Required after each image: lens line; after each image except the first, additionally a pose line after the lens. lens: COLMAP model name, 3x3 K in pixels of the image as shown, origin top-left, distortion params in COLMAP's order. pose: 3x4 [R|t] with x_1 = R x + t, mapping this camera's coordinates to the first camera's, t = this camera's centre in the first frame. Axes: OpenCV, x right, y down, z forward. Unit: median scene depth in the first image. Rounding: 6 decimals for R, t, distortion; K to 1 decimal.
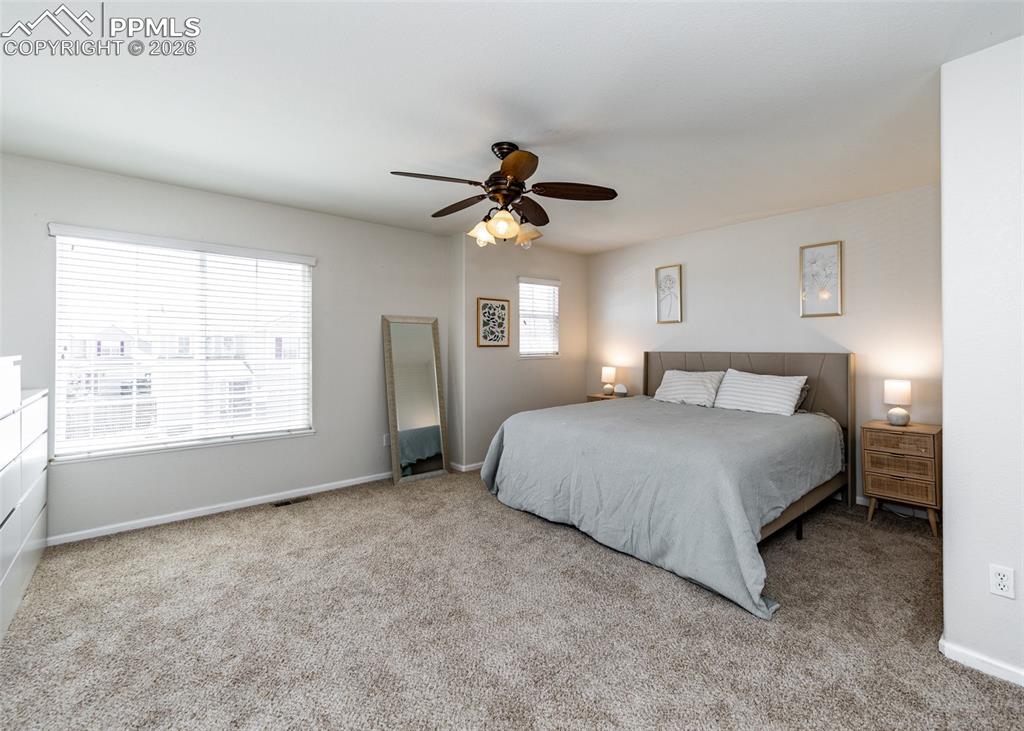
lens RADIAL K [[448.4, 0, 540.6], [0, 448.4, 343.7], [0, 0, 1]] dist [0.008813, -0.000109]
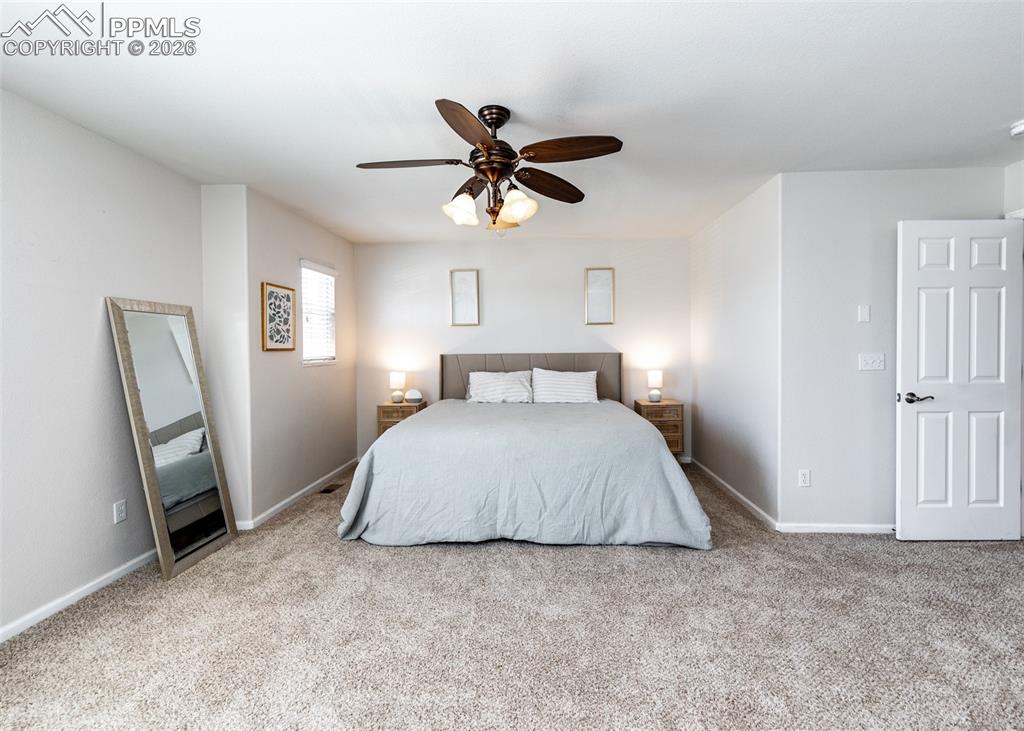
lens RADIAL K [[448.4, 0, 523.0], [0, 448.4, 358.8], [0, 0, 1]] dist [0.008813, -0.000109]
pose [[0.699401, -0.022729, 0.714368, -0.408264], [0.002561, 0.999568, 0.029296, -0.000611], [-0.714725, -0.018660, 0.699157, 0.227007]]
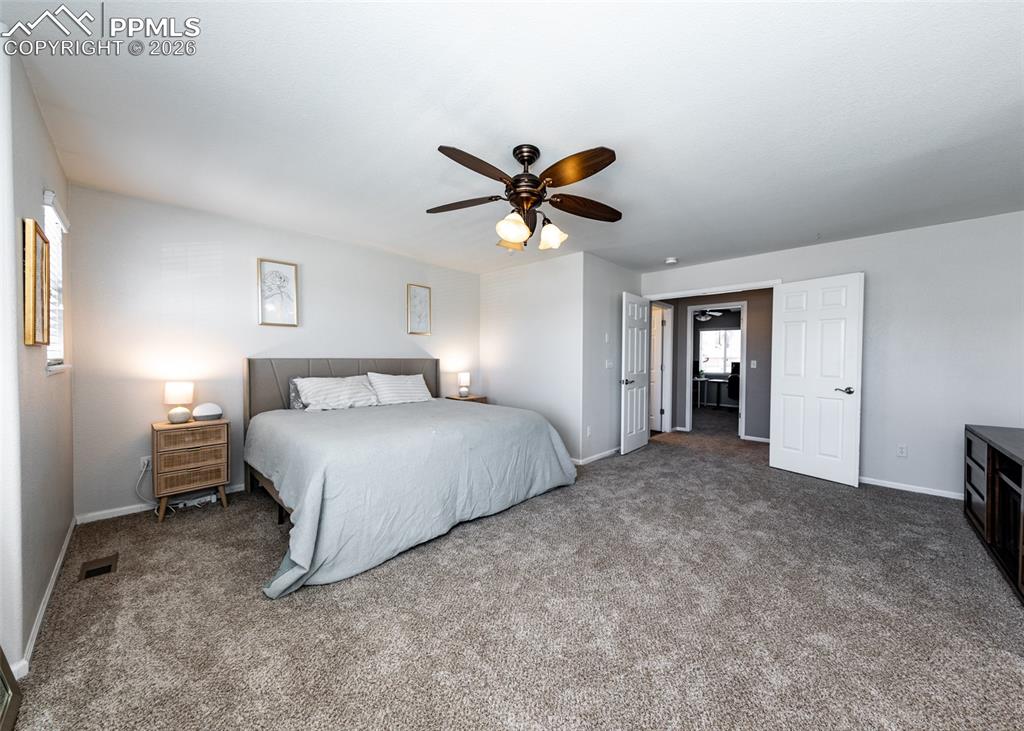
lens RADIAL K [[363.0, 0, 530.3], [0, 363.0, 369.4], [0, 0, 1]] dist [0.010023, -0.000067]
pose [[-0.093335, -0.035704, 0.994994, -0.566716], [-0.016013, 0.999281, 0.034356, 0.008770], [-0.995506, -0.012726, -0.093840, 0.665805]]
